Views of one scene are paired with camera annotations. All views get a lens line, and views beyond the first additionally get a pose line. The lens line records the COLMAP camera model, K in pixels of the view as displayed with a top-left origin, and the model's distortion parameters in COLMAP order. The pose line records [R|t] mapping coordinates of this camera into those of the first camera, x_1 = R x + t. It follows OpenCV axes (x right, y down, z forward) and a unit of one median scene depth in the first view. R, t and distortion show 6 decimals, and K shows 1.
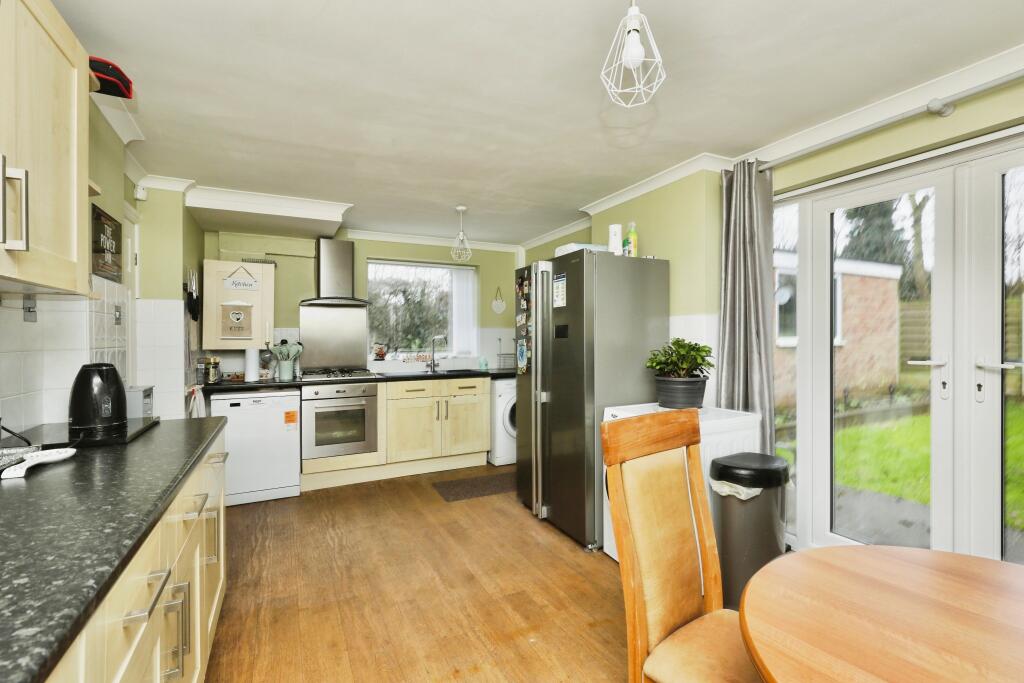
lens RADIAL K [[460.5, 0, 516.0], [0, 460.5, 331.1], [0, 0, 1]] dist [0.001309, 0.000112]
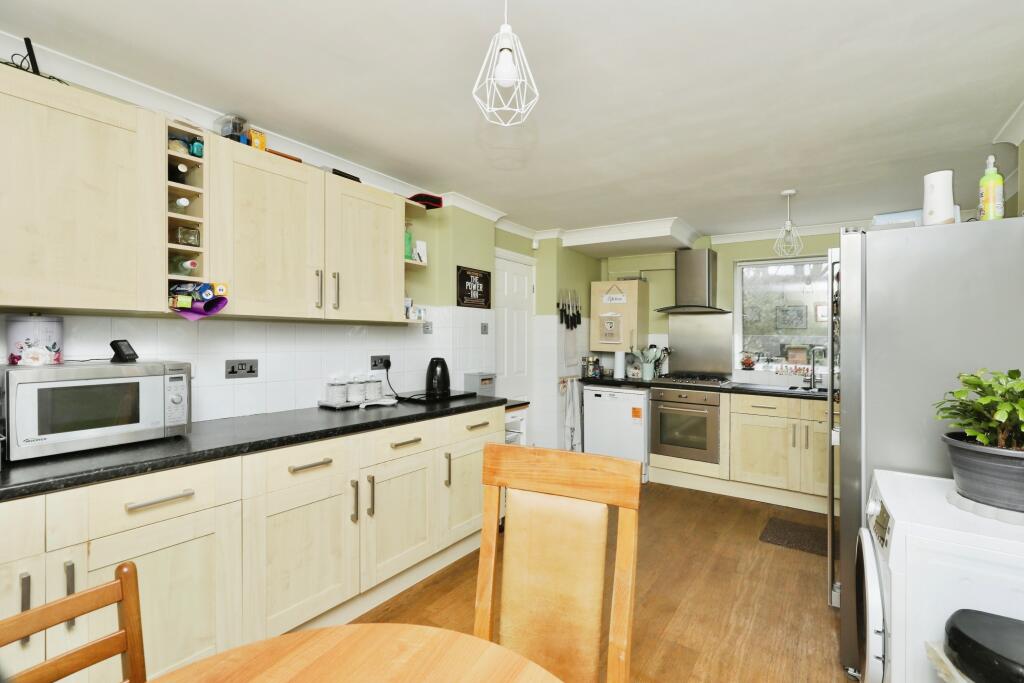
lens RADIAL K [[460.5, 0, 516.0], [0, 460.5, 331.1], [0, 0, 1]] dist [0.001309, 0.000112]
pose [[0.482335, 0.006113, -0.875965, 0.357453], [-0.006834, 0.999971, 0.003216, -0.017727], [0.875960, 0.004435, 0.482363, 0.174590]]
